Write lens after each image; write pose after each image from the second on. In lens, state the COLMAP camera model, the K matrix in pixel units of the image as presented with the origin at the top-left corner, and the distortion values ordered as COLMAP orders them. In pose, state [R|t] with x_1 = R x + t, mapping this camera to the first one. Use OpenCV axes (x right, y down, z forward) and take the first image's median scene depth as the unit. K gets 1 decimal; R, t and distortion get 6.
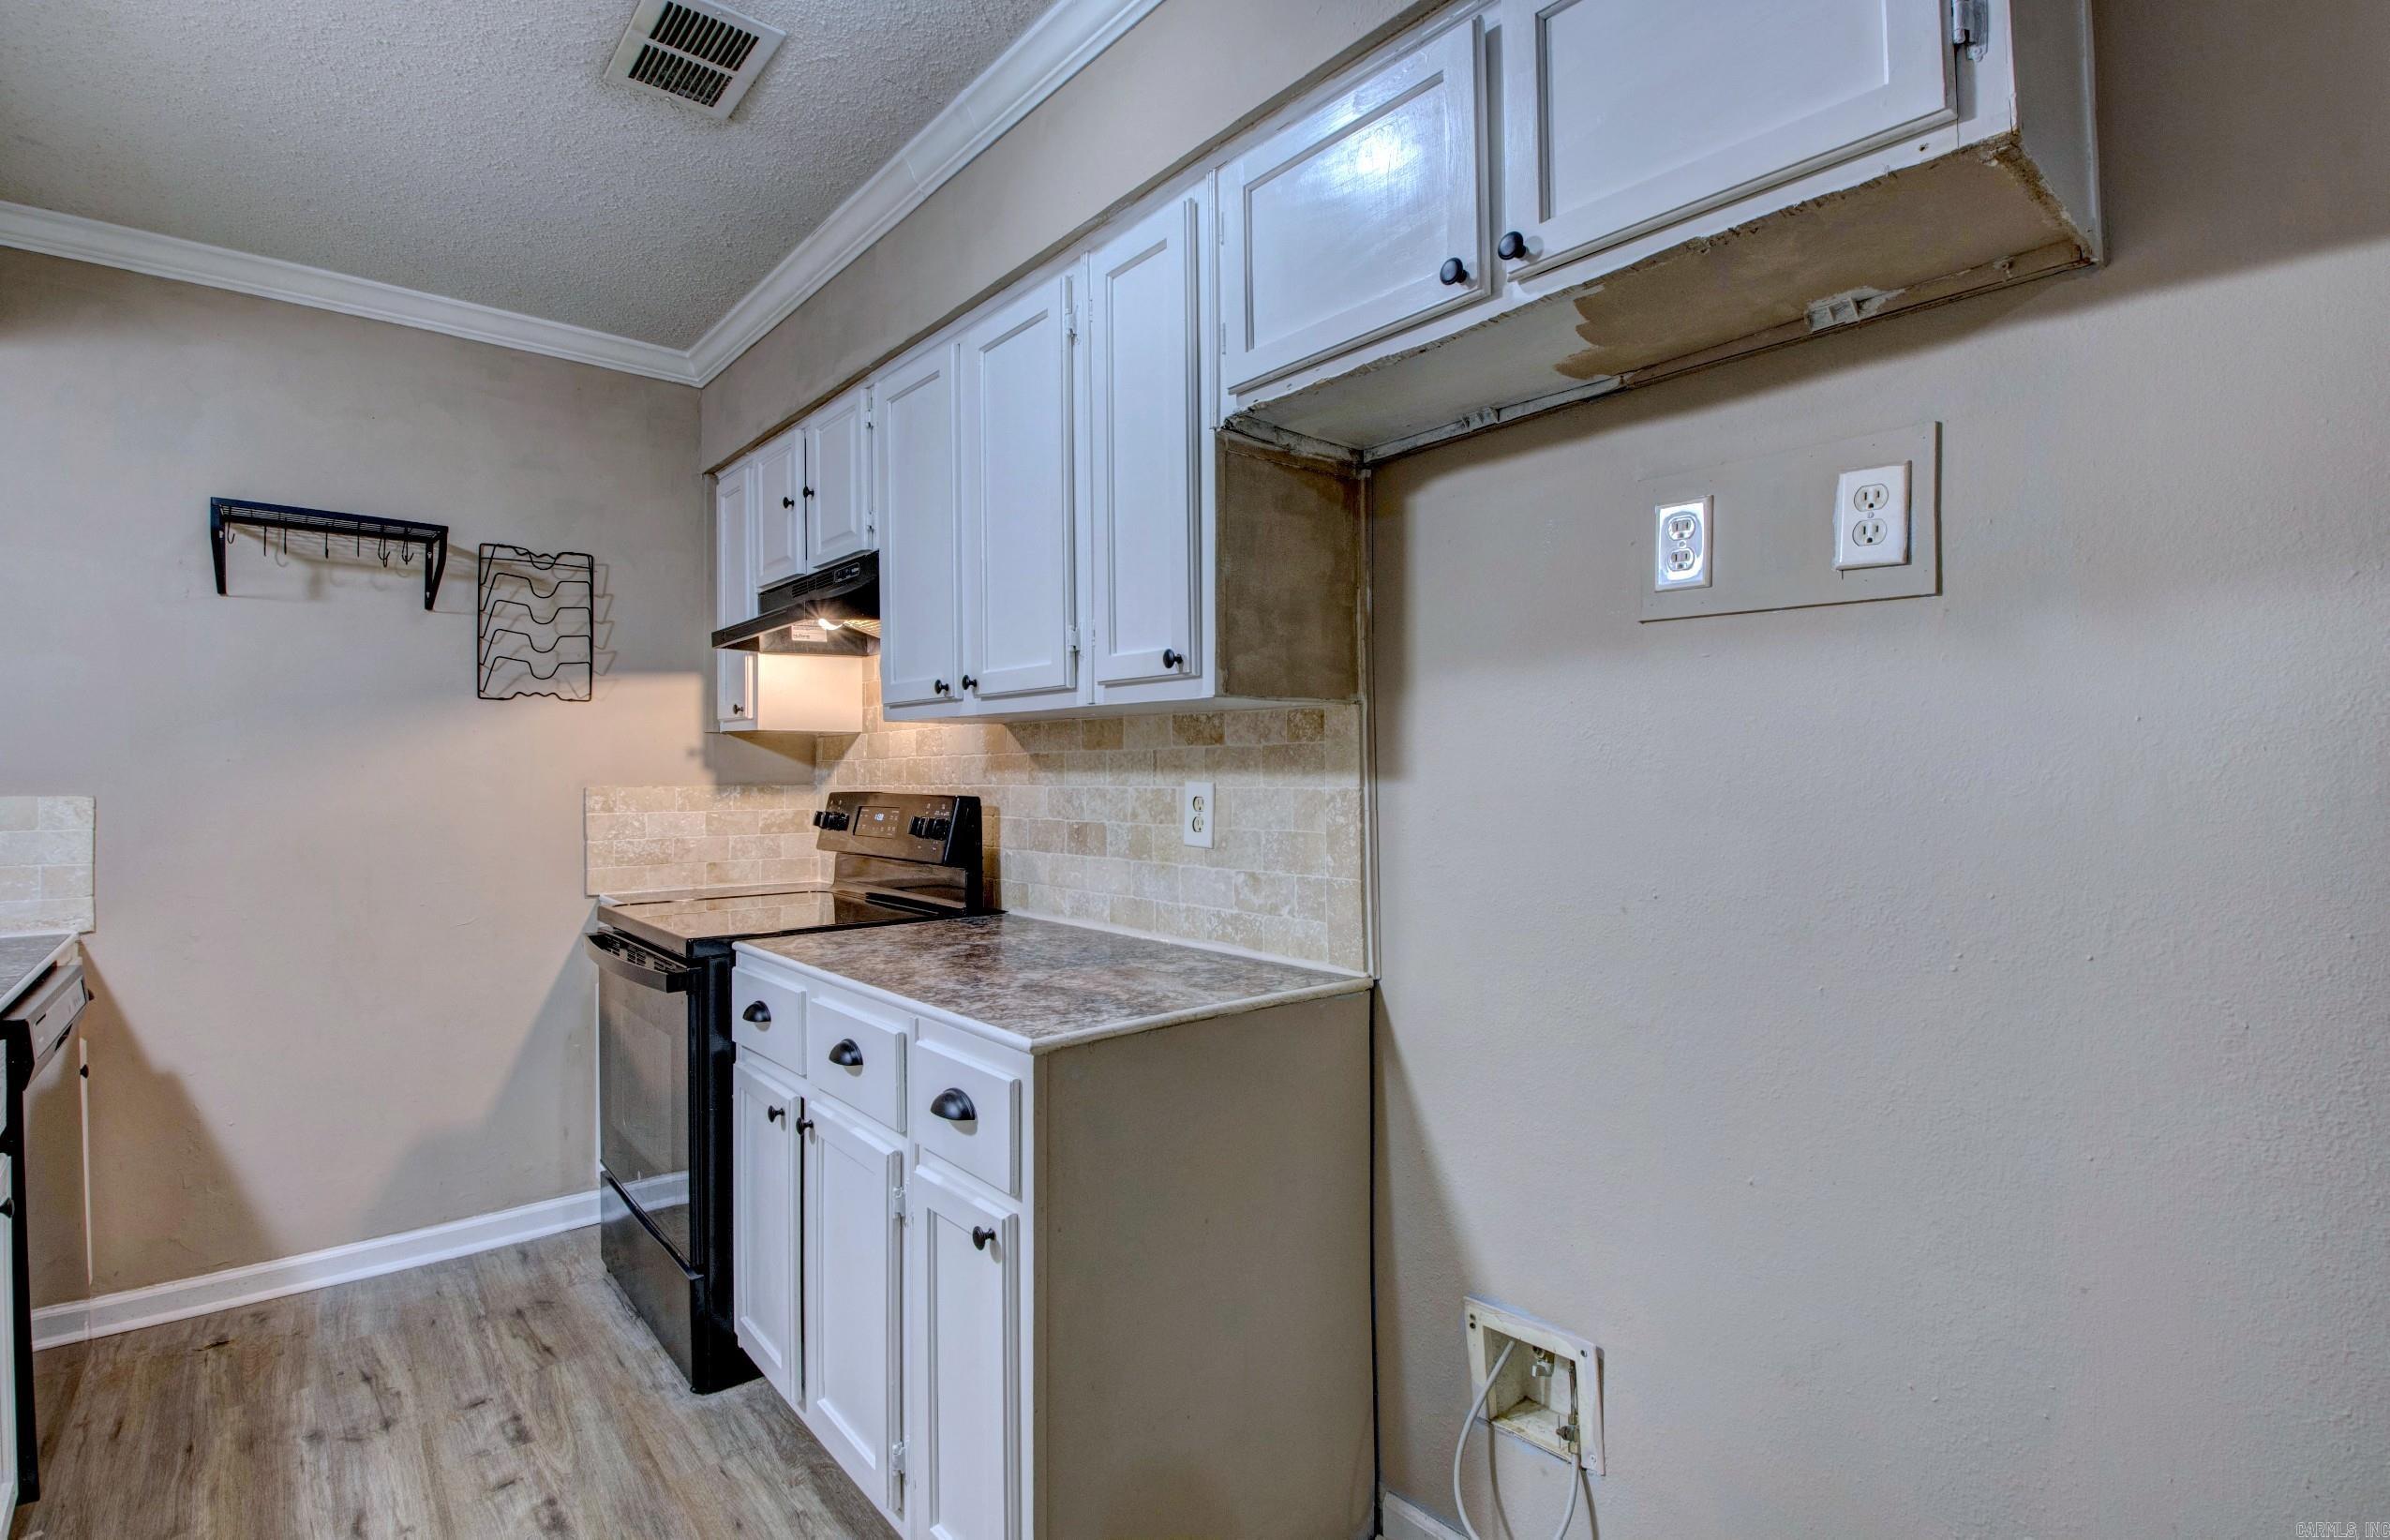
lens RADIAL K [[1106.7, 0, 1195.0], [0, 1106.7, 770.0], [0, 0, 1]] dist [0.001663, -0.018075]
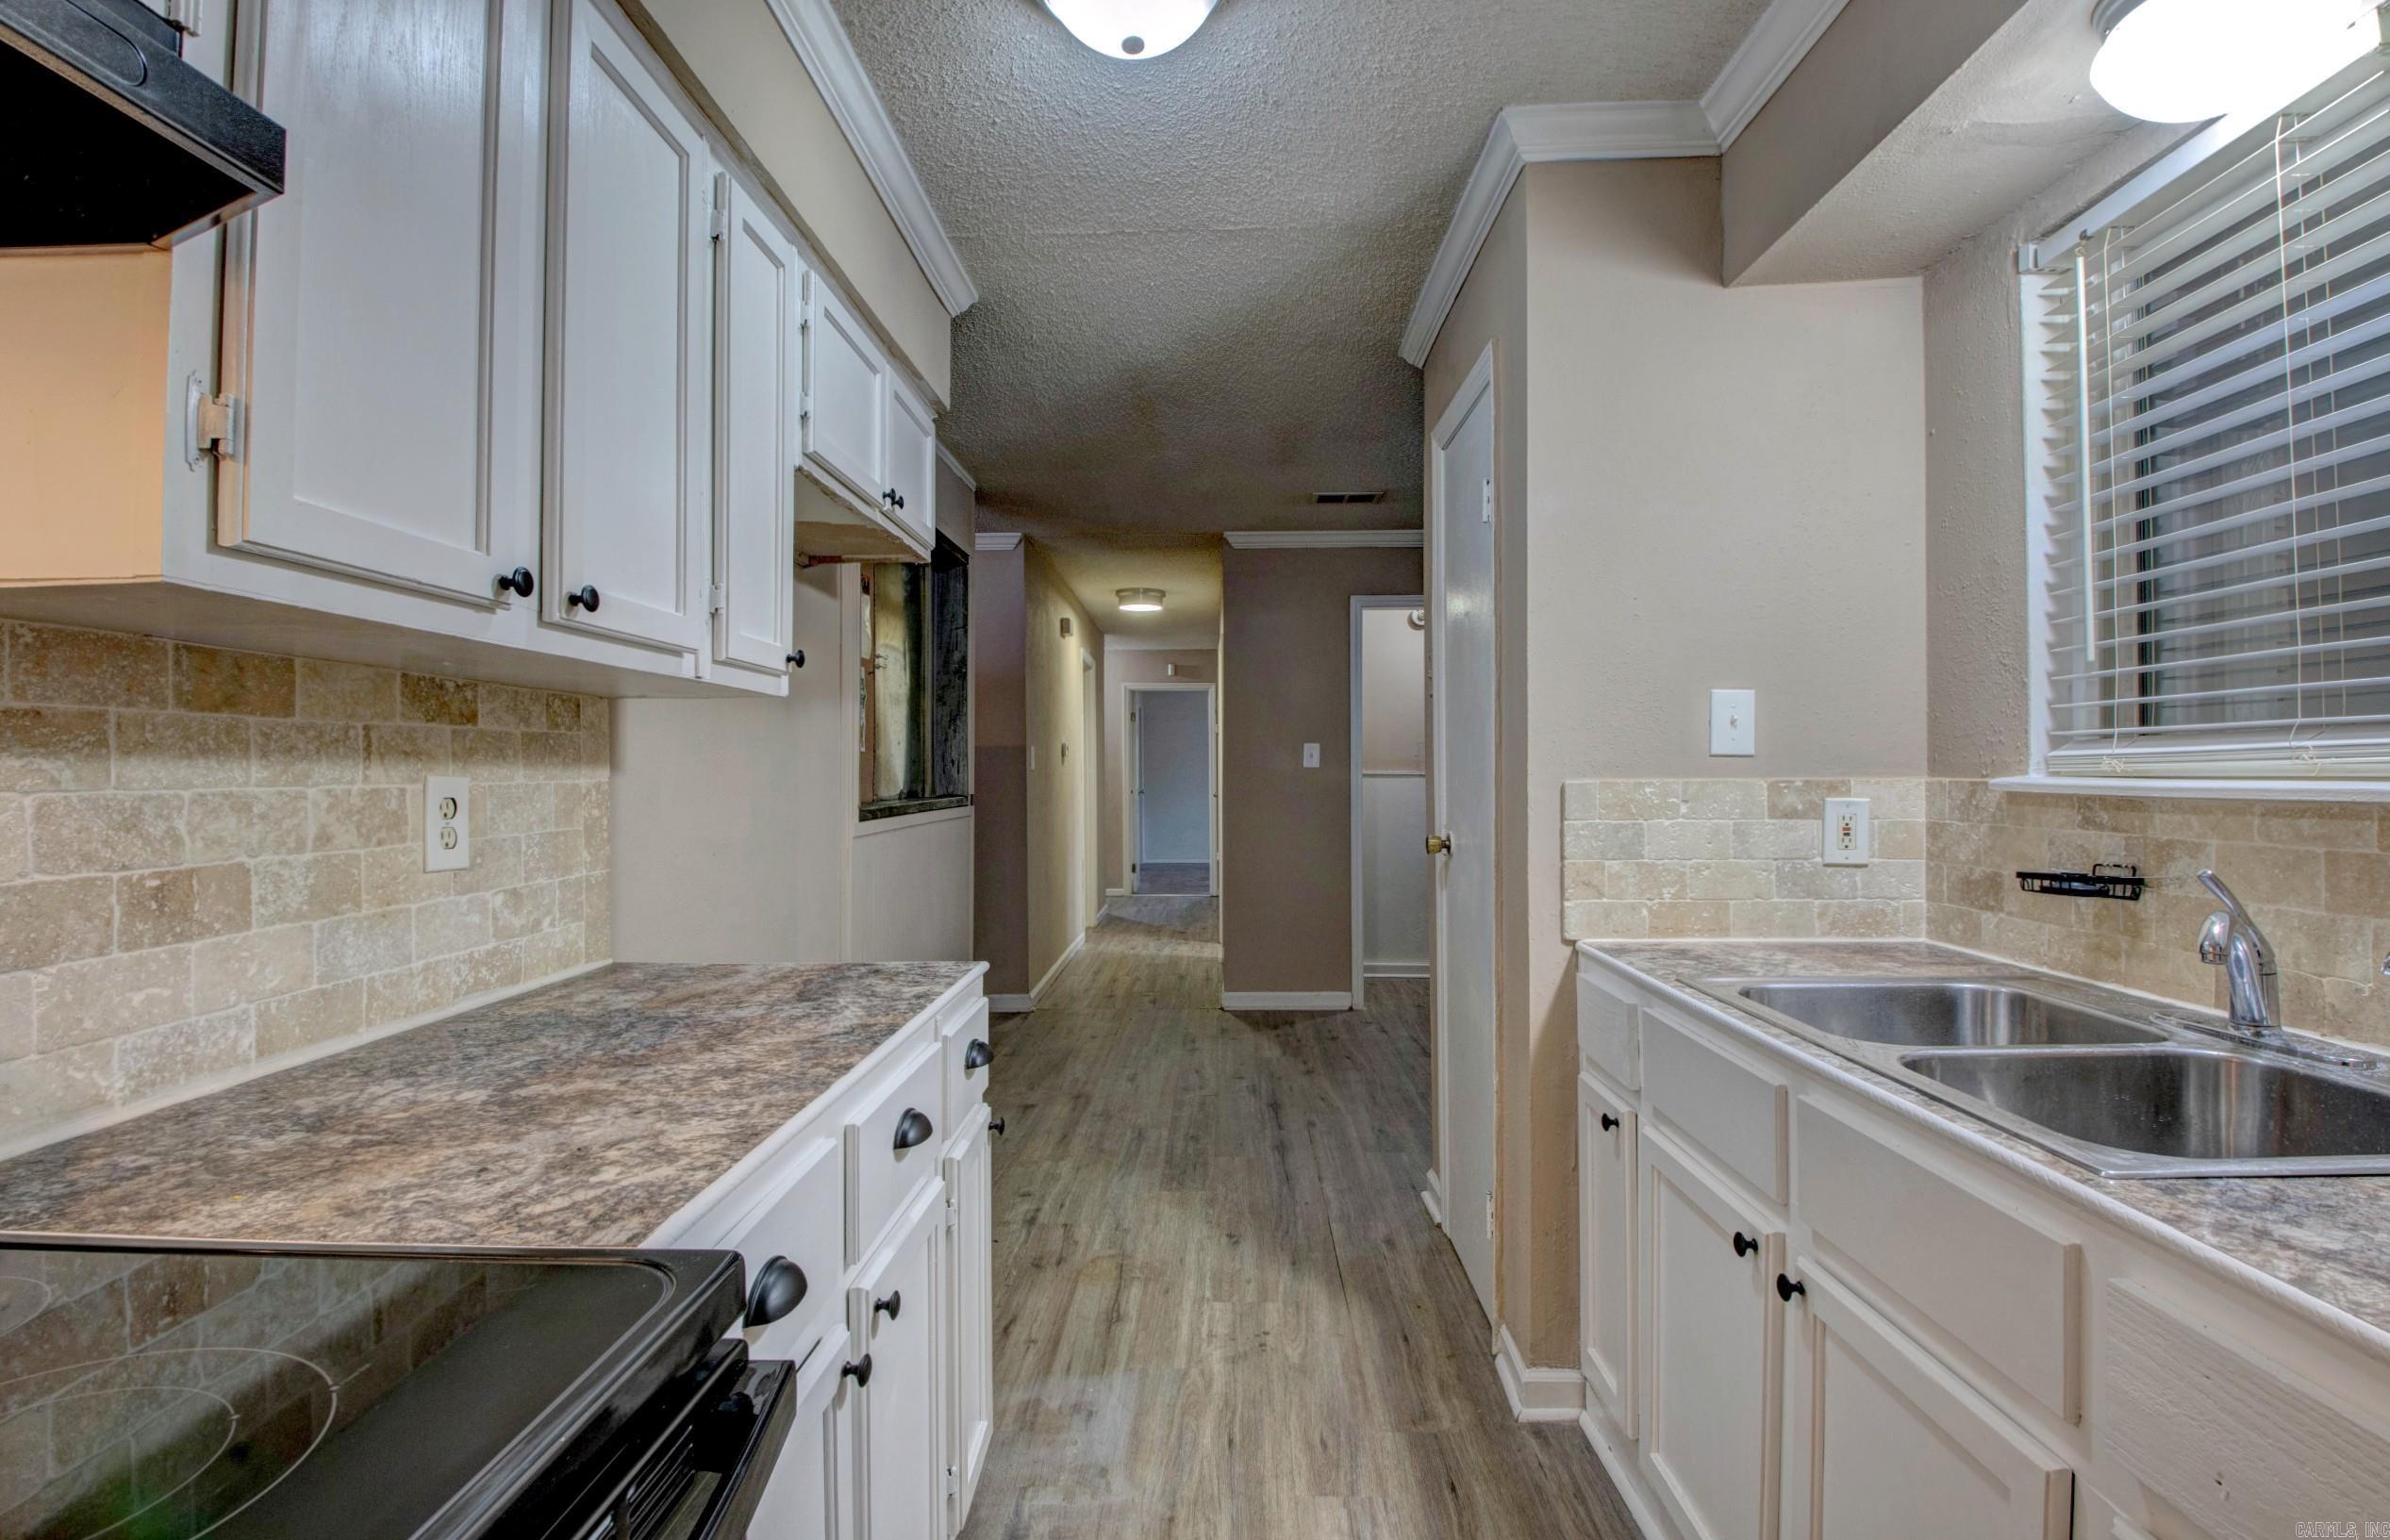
lens RADIAL K [[1106.6, 0, 1195.0], [0, 1106.6, 770.0], [0, 0, 1]] dist [0.001663, -0.018075]
pose [[-0.750713, 0.007669, 0.660584, -0.885489], [0.006279, 0.999970, -0.004474, 0.013914], [-0.660599, 0.000789, -0.750739, 1.329702]]
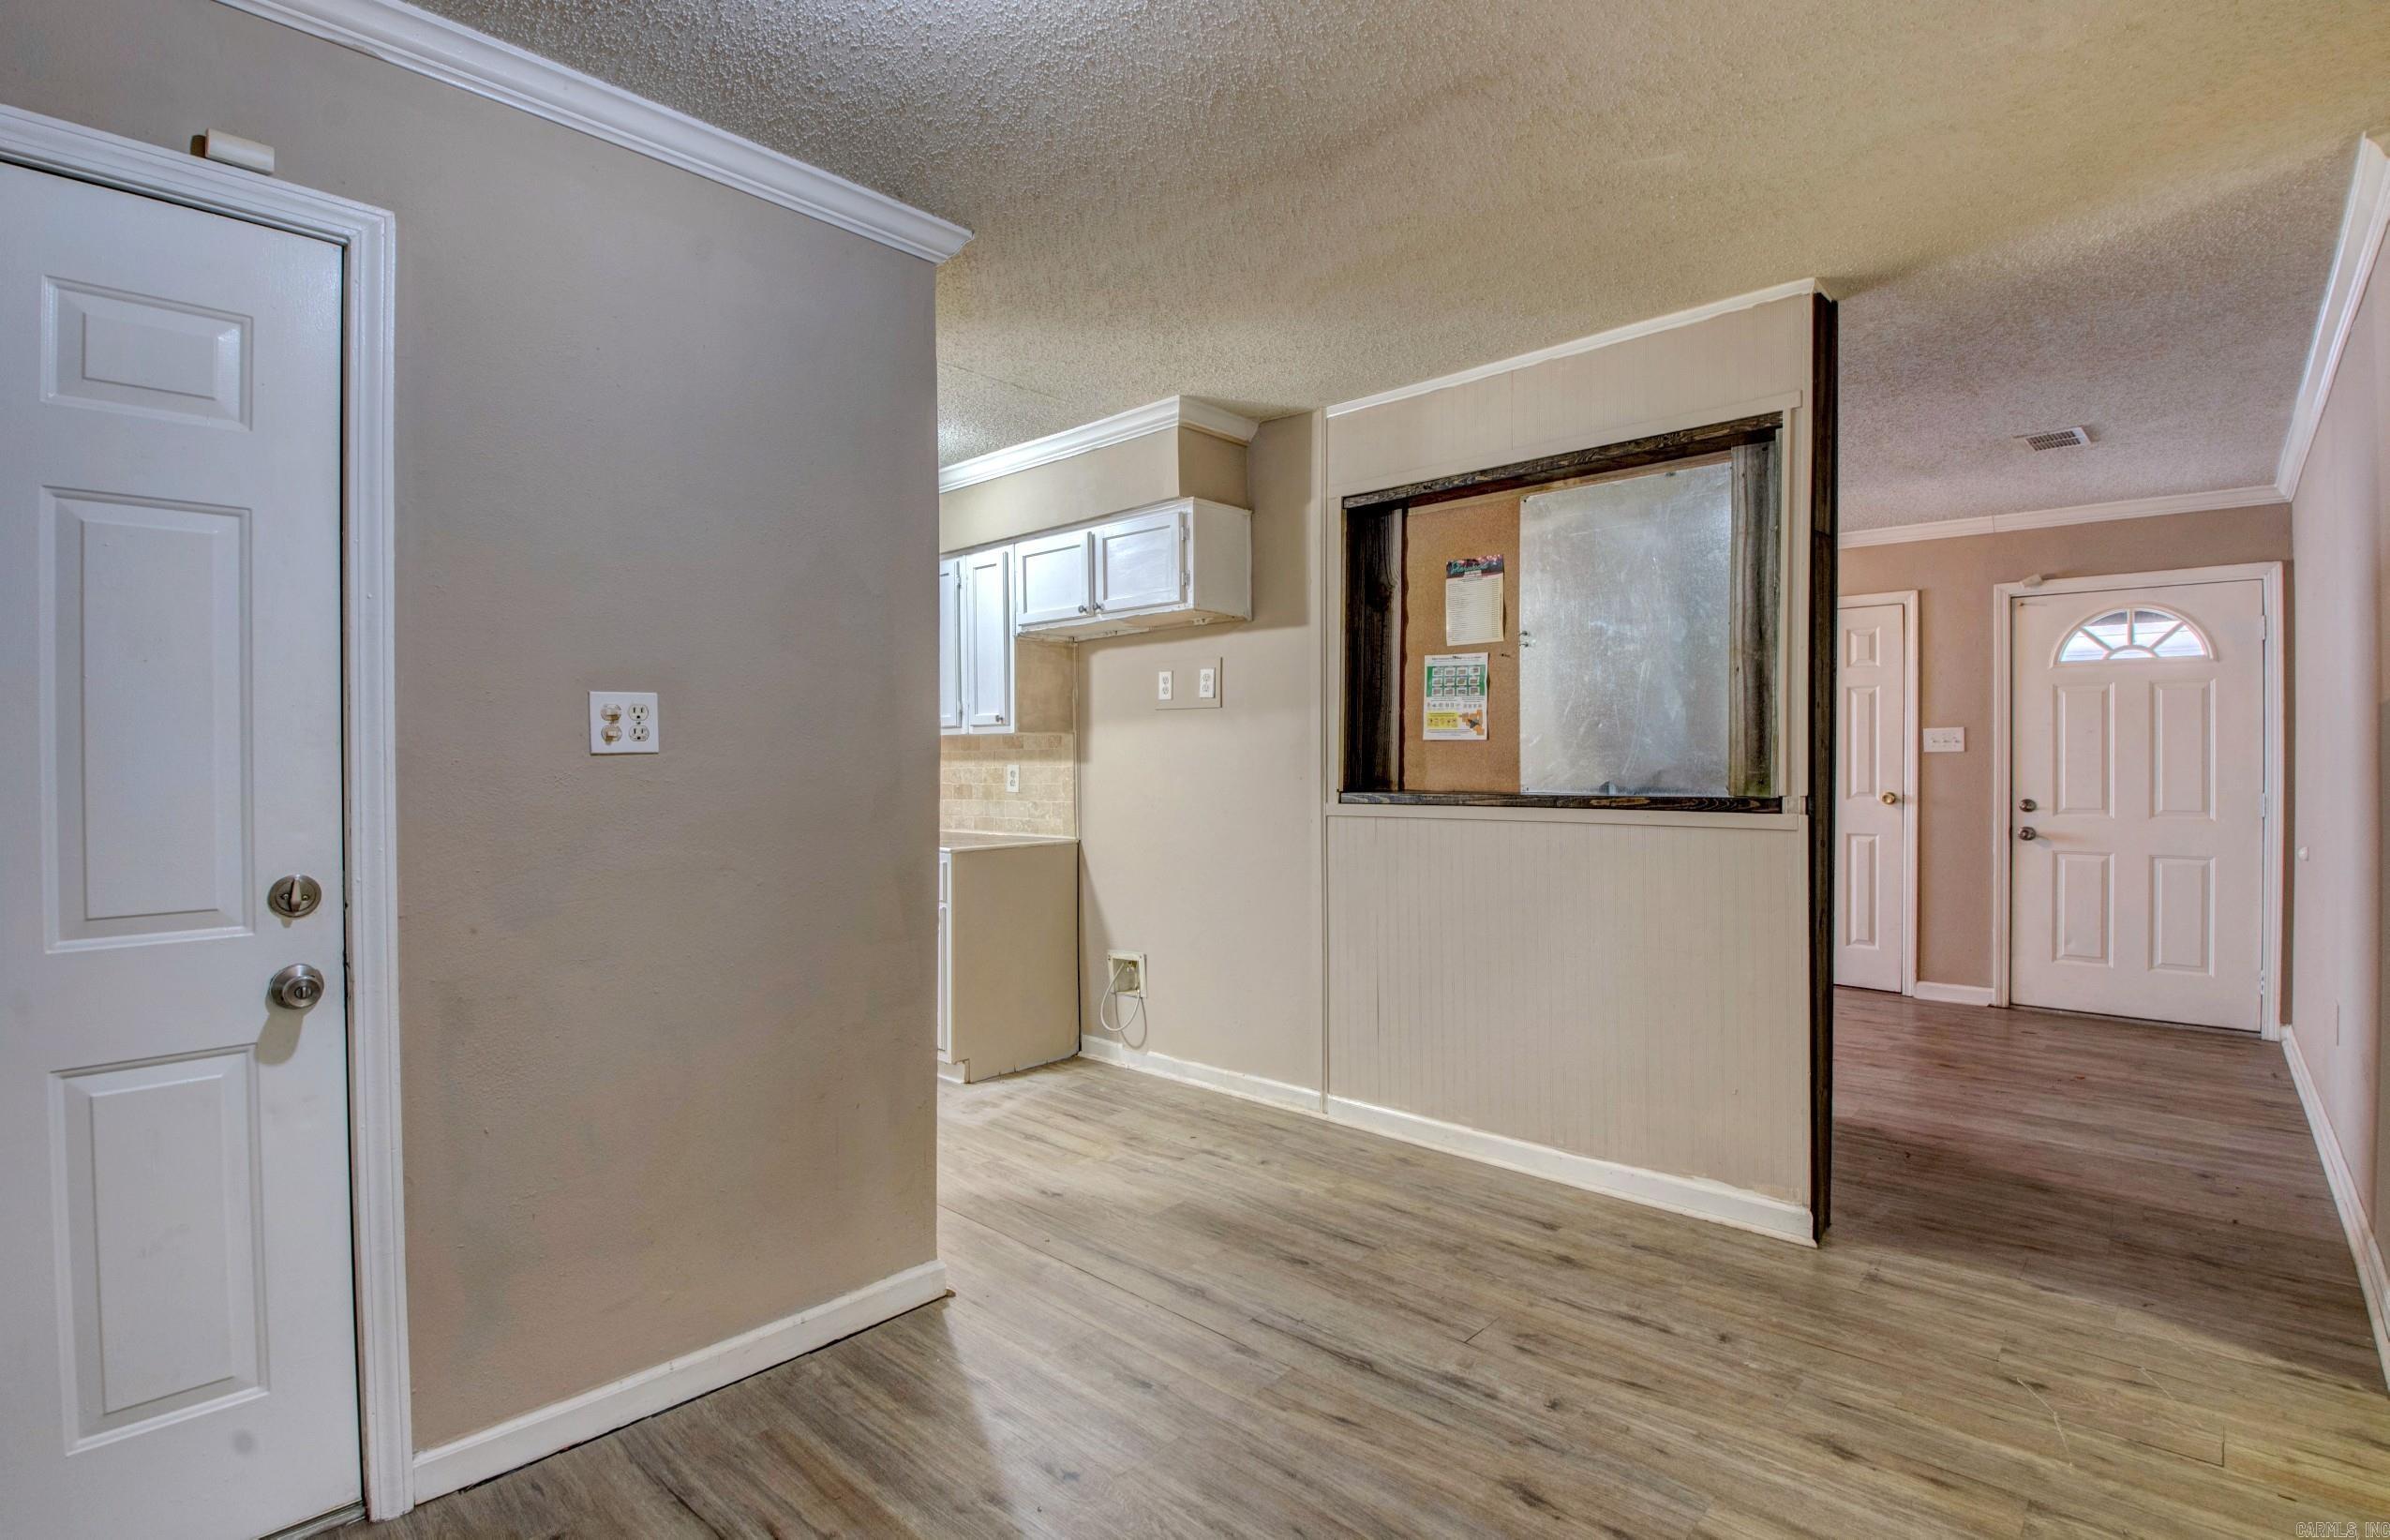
lens RADIAL K [[1106.7, 0, 1195.0], [0, 1106.7, 770.0], [0, 0, 1]] dist [0.001663, -0.018075]
pose [[0.991384, -0.003671, 0.130937, 0.086170], [0.002965, 0.999980, 0.005587, 0.010451], [-0.130955, -0.005150, 0.991375, -1.515958]]
